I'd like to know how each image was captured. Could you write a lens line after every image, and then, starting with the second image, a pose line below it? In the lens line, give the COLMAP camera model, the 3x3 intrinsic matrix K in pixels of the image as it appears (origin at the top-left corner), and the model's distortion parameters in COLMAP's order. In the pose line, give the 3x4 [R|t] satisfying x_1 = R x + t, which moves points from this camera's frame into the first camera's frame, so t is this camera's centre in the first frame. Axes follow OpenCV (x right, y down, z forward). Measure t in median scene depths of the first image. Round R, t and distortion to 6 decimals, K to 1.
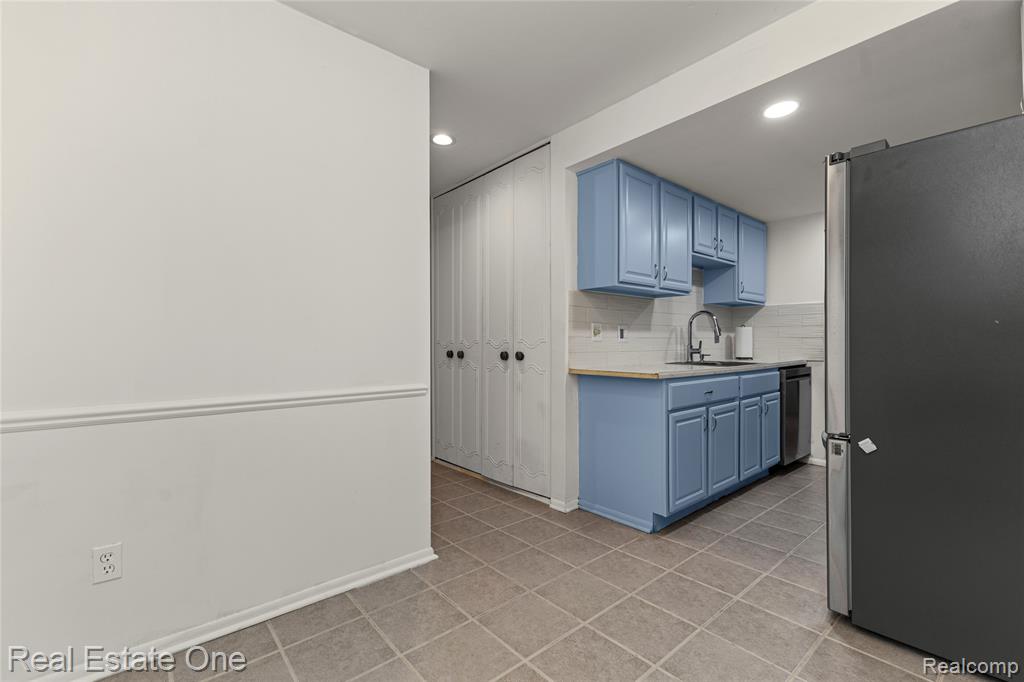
lens RADIAL K [[445.3, 0, 510.9], [0, 445.3, 345.1], [0, 0, 1]] dist [0.011580, -0.000096]
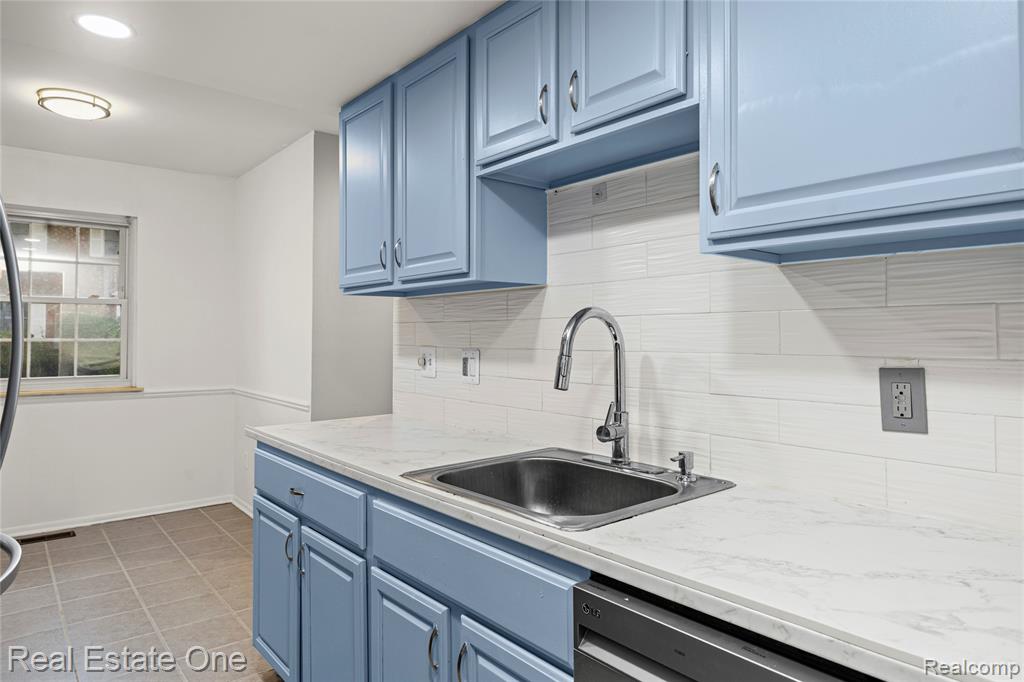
lens RADIAL K [[631.7, 0, 512.2], [0, 631.7, 318.2], [0, 0, 1]] dist [0.003729, 0.000103]
pose [[-0.018153, -0.021169, -0.999611, 0.958941], [-0.002340, 0.999774, -0.021130, -0.064627], [0.999832, 0.001956, -0.018198, 1.035368]]
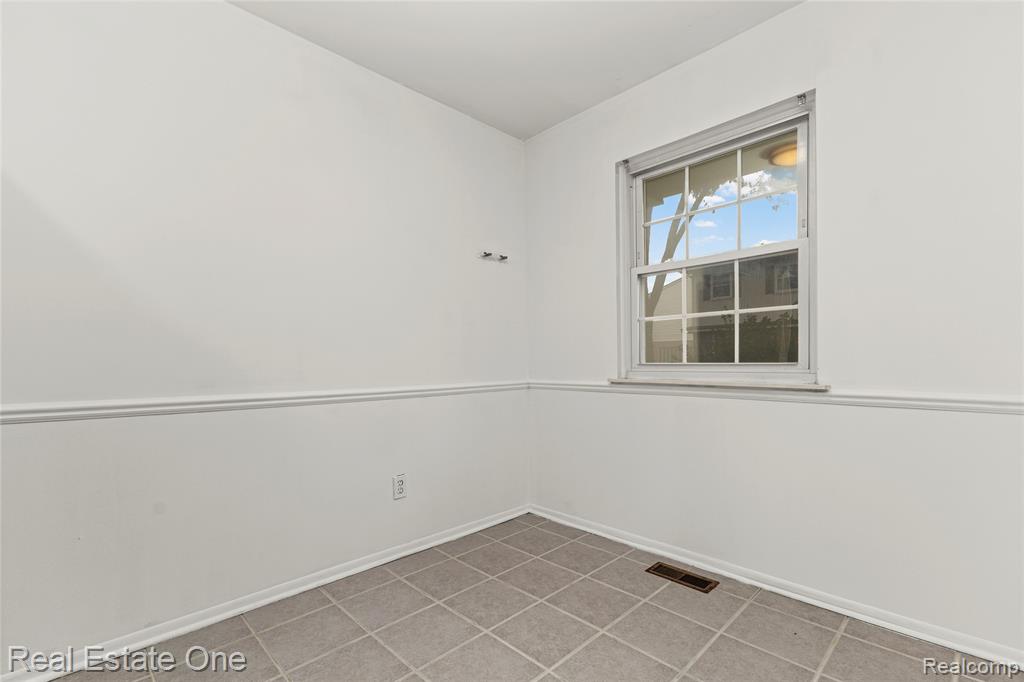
lens RADIAL K [[458.4, 0, 500.6], [0, 458.4, 363.7], [0, 0, 1]] dist [0.015161, 0.000020]
pose [[-0.998576, 0.023377, -0.047958, 0.067765], [0.022727, 0.999643, 0.014048, 0.011489], [0.048269, 0.012938, -0.998751, 0.770654]]
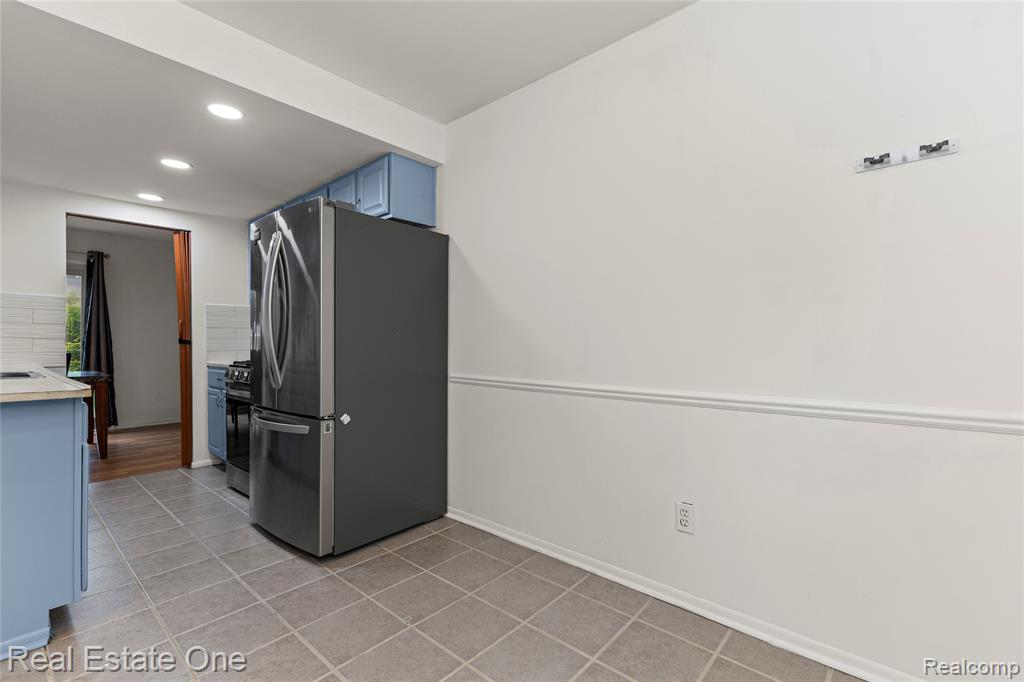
lens RADIAL K [[451.6, 0, 517.5], [0, 451.6, 344.7], [0, 0, 1]] dist [0.003452, 0.000212]
pose [[-0.154121, 0.005507, 0.988037, -0.323913], [0.001722, 0.999984, -0.005305, 0.000899], [-0.988051, 0.000884, -0.154128, 0.333229]]
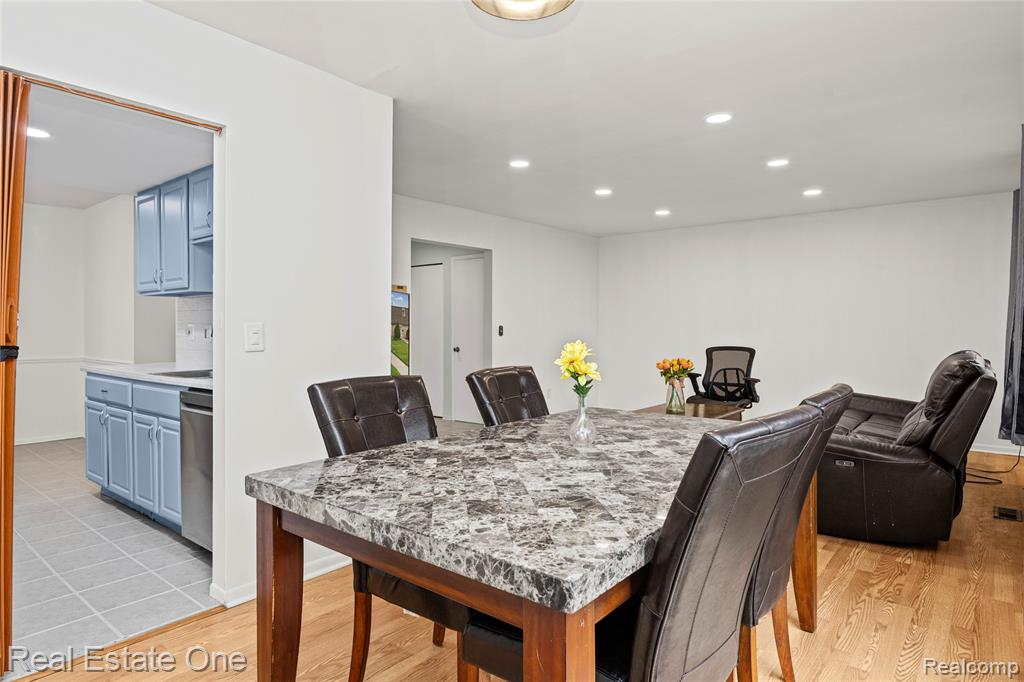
lens RADIAL K [[590.7, 0, 512.2], [0, 590.7, 324.0], [0, 0, 1]] dist [0.001370, 0.000118]
pose [[0.172660, -0.001369, -0.984981, 1.655343], [-0.002691, 0.999995, -0.001861, -0.044918], [0.984978, 0.002972, 0.172656, 1.414381]]
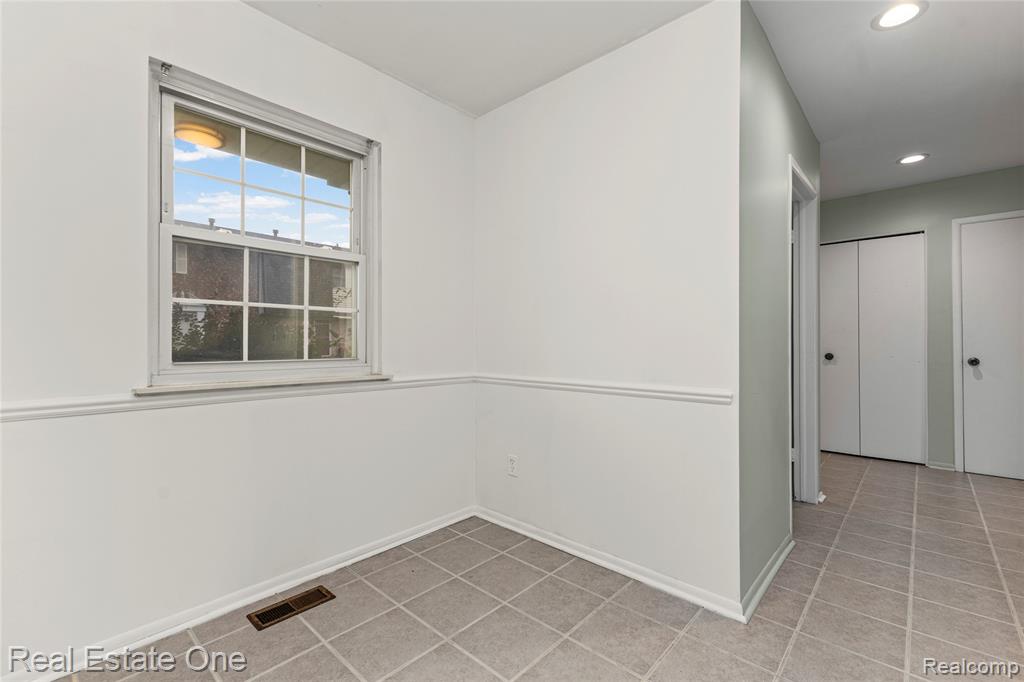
lens RADIAL K [[444.1, 0, 512.0], [0, 444.1, 341.0], [0, 0, 1]] dist [0.000418, 0.000166]
pose [[0.120720, 0.001194, -0.992686, 0.356929], [-0.001917, 0.999998, 0.000969, 0.000311], [0.992685, 0.001786, 0.120722, 0.346554]]
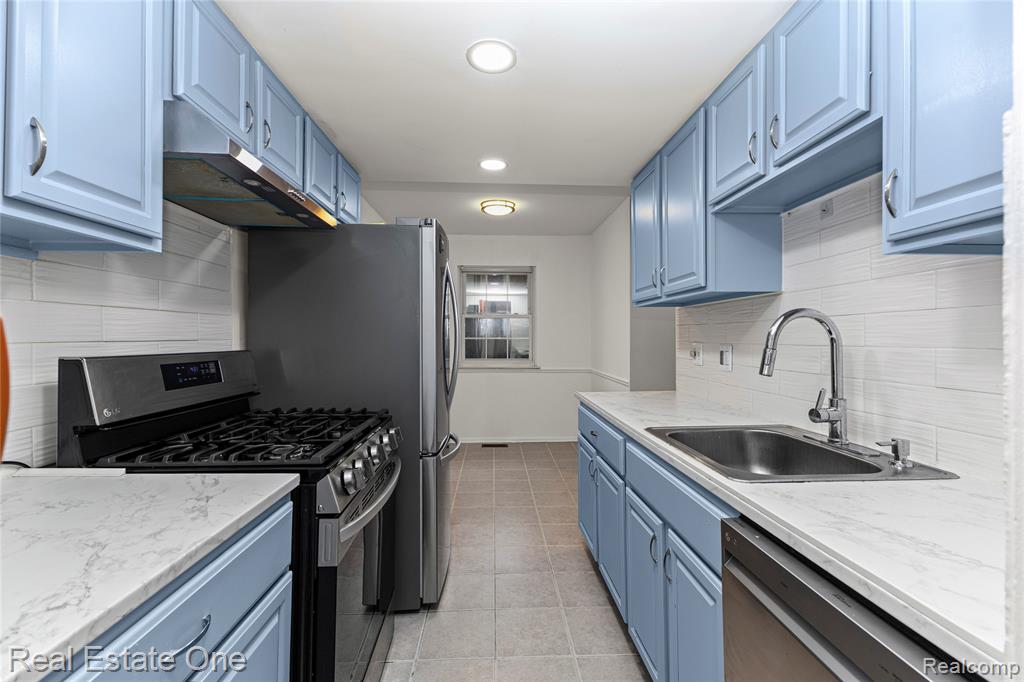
lens RADIAL K [[445.7, 0, 512.7], [0, 445.7, 334.9], [0, 0, 1]] dist [0.012905, -0.000224]
pose [[-0.611356, 0.003530, -0.791348, 0.959925], [0.004301, 0.999990, 0.001139, -0.060916], [0.791344, -0.002707, -0.611365, 1.129927]]
